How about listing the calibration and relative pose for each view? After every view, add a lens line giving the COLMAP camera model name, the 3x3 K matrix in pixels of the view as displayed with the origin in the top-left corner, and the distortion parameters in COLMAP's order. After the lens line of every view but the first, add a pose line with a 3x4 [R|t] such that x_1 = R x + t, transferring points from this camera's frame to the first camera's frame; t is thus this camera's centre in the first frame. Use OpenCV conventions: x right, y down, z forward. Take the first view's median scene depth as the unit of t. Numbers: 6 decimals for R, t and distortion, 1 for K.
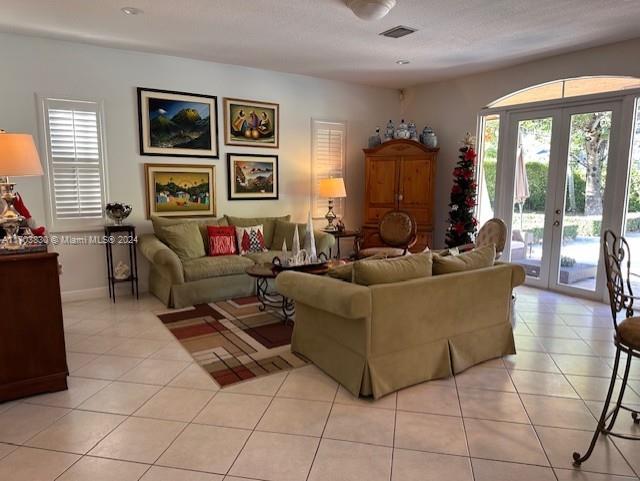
lens RADIAL K [[443.4, 0, 323.3], [0, 443.4, 243.7], [0, 0, 1]] dist [0.006748, -0.004143]
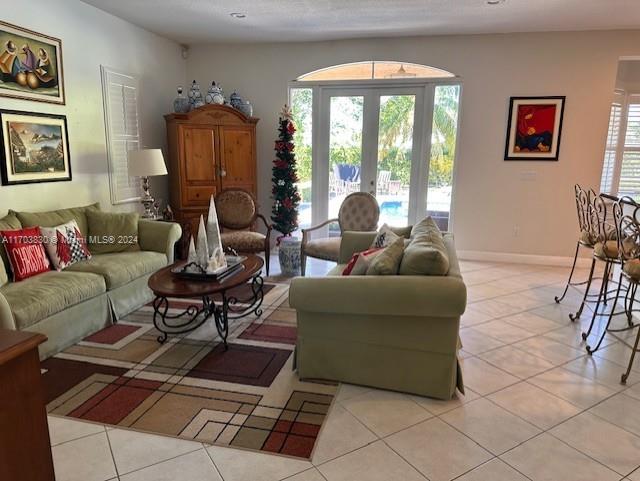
lens RADIAL K [[453.1, 0, 320.0], [0, 453.1, 240.5], [0, 0, 1]] dist [0.009263, -0.049553]
pose [[0.720305, -0.125497, 0.682211, -0.342294], [0.090241, 0.992093, 0.087222, -0.038192], [-0.687763, -0.001263, 0.725935, 0.251879]]
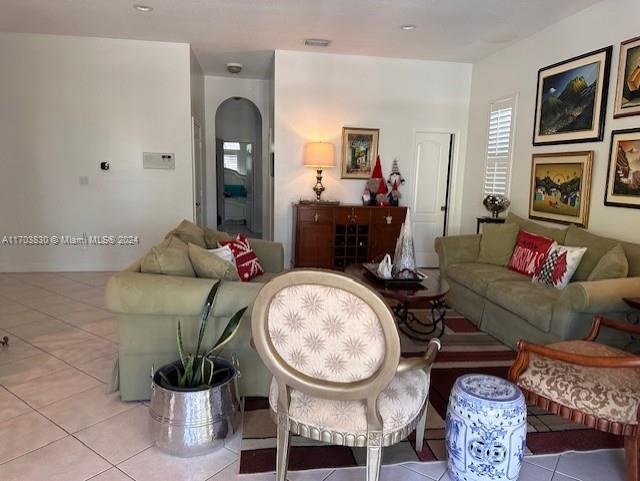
lens RADIAL K [[453.1, 0, 320.0], [0, 453.1, 240.5], [0, 0, 1]] dist [0.009263, -0.049553]
pose [[-0.417074, 0.108040, -0.902428, 0.553286], [-0.167107, 0.966867, 0.192986, -0.109028], [0.893378, 0.231292, -0.385201, 0.923842]]
